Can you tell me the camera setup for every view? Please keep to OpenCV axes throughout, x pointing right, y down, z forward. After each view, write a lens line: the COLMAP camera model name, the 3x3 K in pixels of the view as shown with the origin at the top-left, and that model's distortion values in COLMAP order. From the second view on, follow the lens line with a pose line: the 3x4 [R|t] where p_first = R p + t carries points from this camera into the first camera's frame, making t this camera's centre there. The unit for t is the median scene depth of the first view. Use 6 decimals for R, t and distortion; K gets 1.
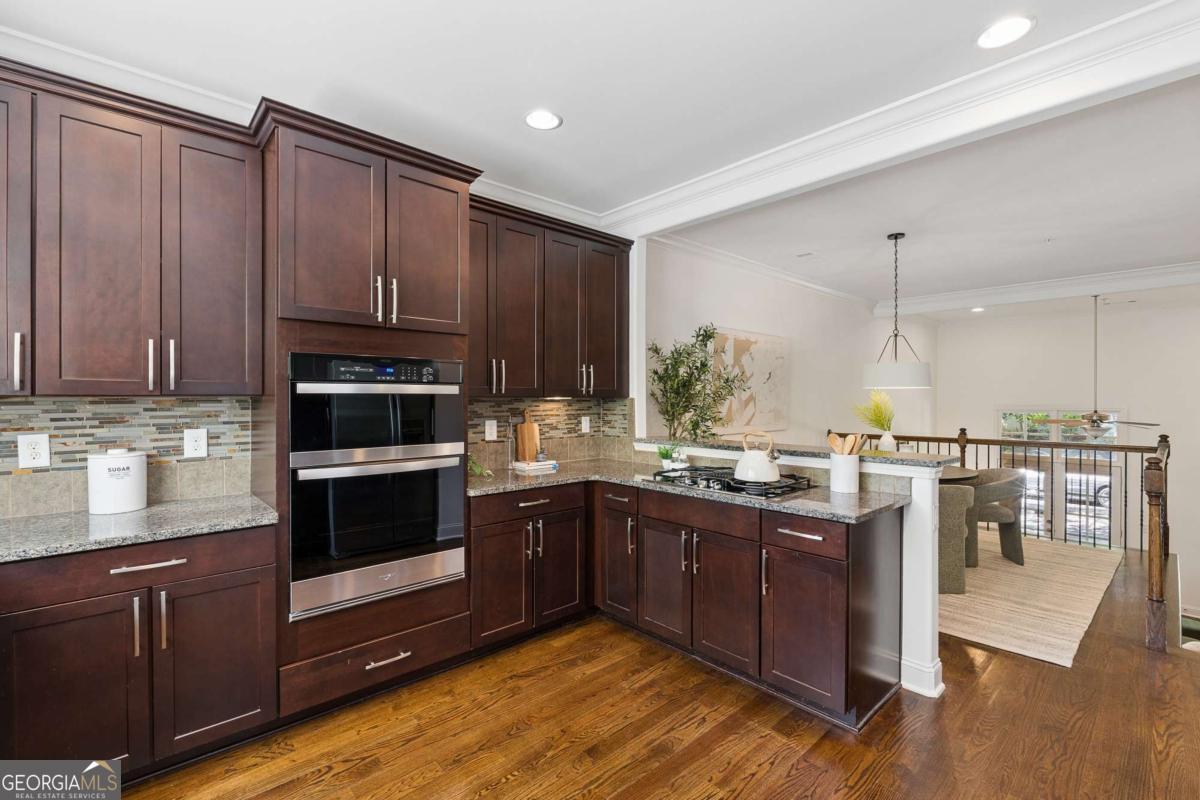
lens RADIAL K [[525.3, 0, 599.9], [0, 525.3, 400.1], [0, 0, 1]] dist [-0.007878, 0.000956]
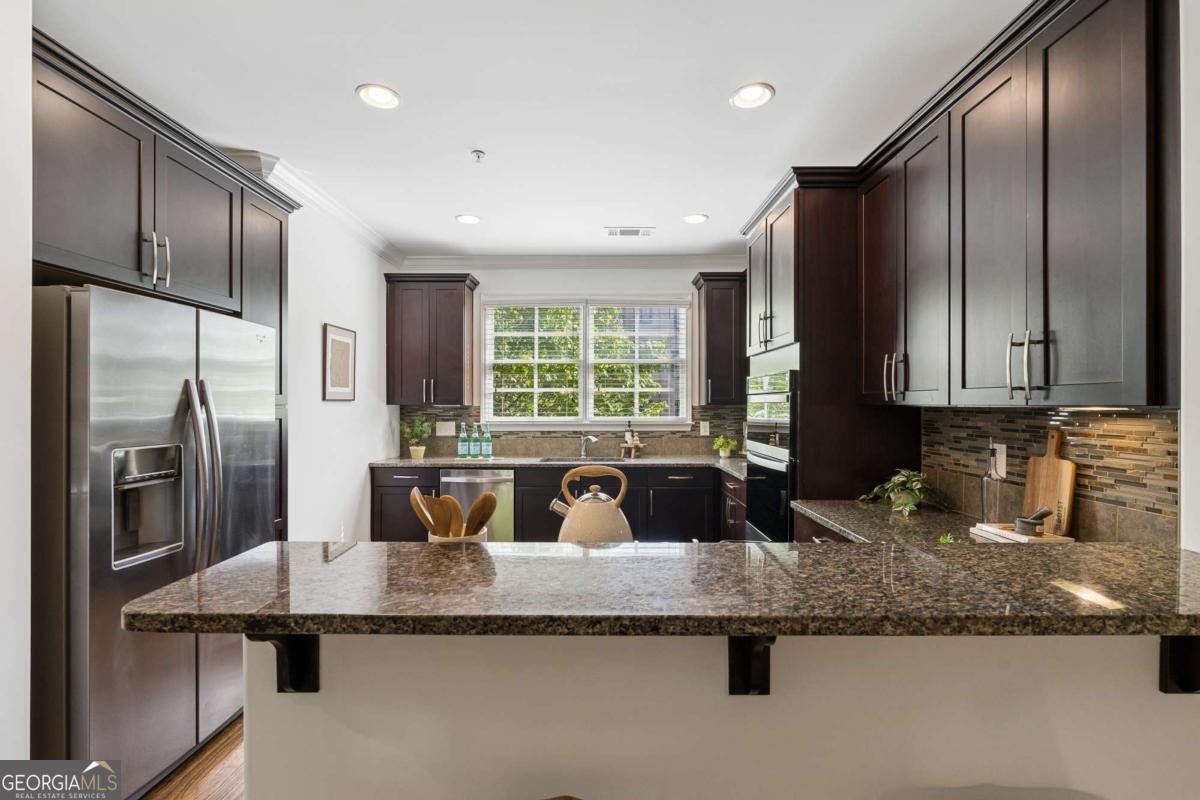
lens RADIAL K [[525.3, 0, 600.8], [0, 525.3, 403.3], [0, 0, 1]] dist [-0.007878, 0.000956]
pose [[-0.675689, -0.003672, -0.737178, 0.518442], [-0.007070, 0.999974, 0.001499, -0.005435], [0.737153, 0.006224, -0.675697, 1.016725]]
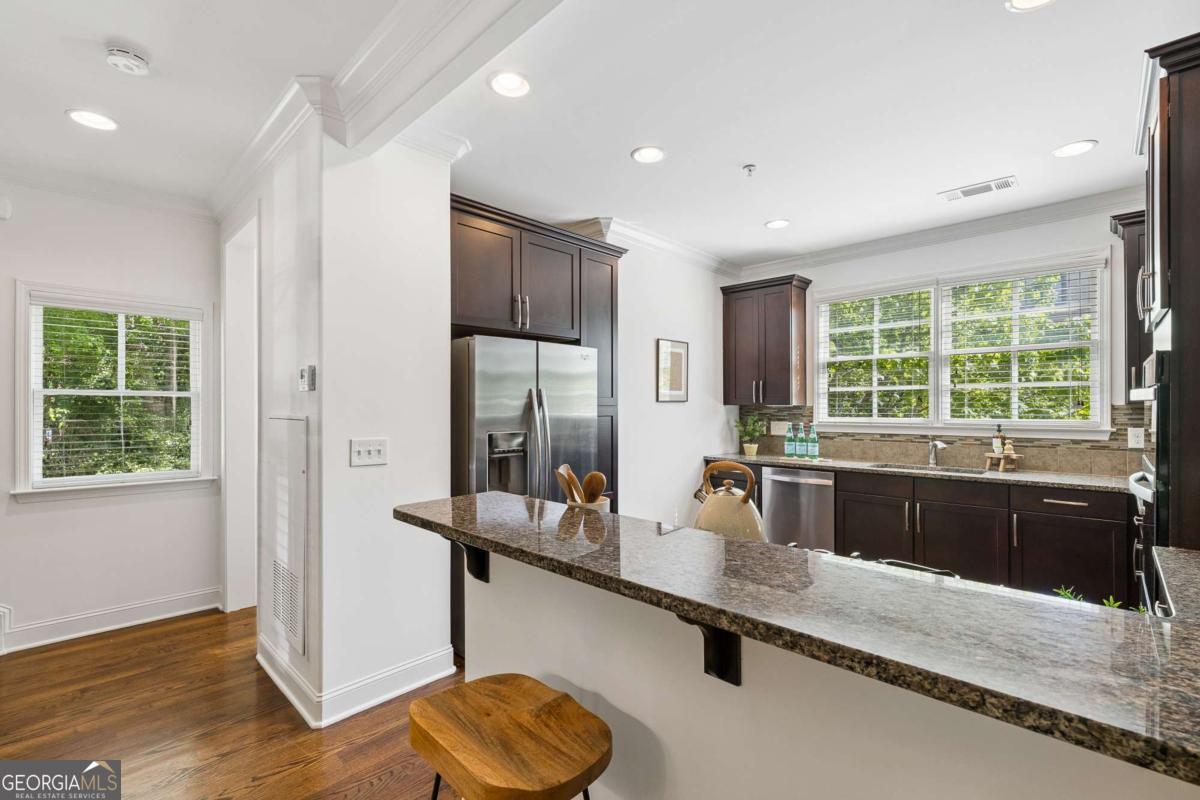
lens RADIAL K [[525.3, 0, 600.7], [0, 525.3, 406.2], [0, 0, 1]] dist [-0.007878, 0.000956]
pose [[-0.997858, 0.001718, -0.065402, 0.355620], [0.001154, 0.999962, 0.008663, -0.006029], [0.065414, 0.008569, -0.997821, 1.165382]]
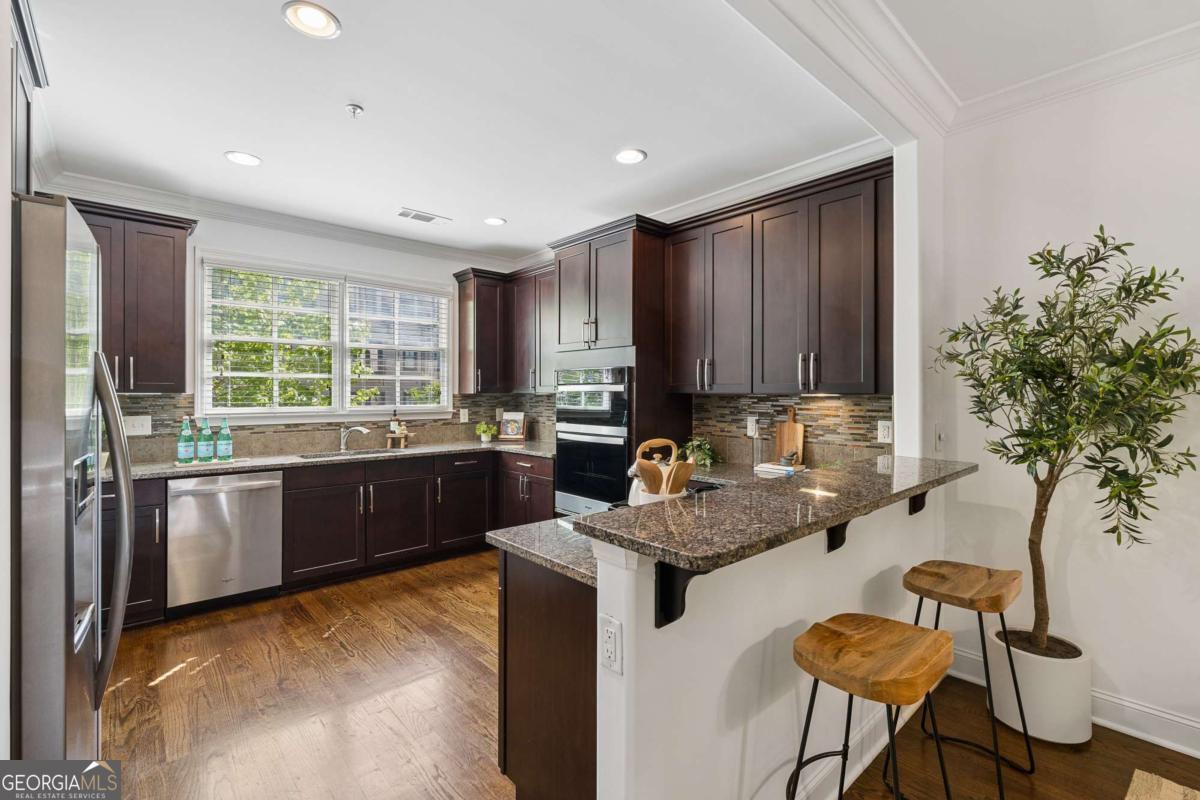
lens RADIAL K [[525.3, 0, 603.6], [0, 525.3, 395.5], [0, 0, 1]] dist [-0.007878, 0.000956]
pose [[-0.005878, 0.001389, -0.999982, 0.755670], [-0.009152, 0.999957, 0.001443, -0.000483], [0.999941, 0.009160, -0.005865, 0.685445]]
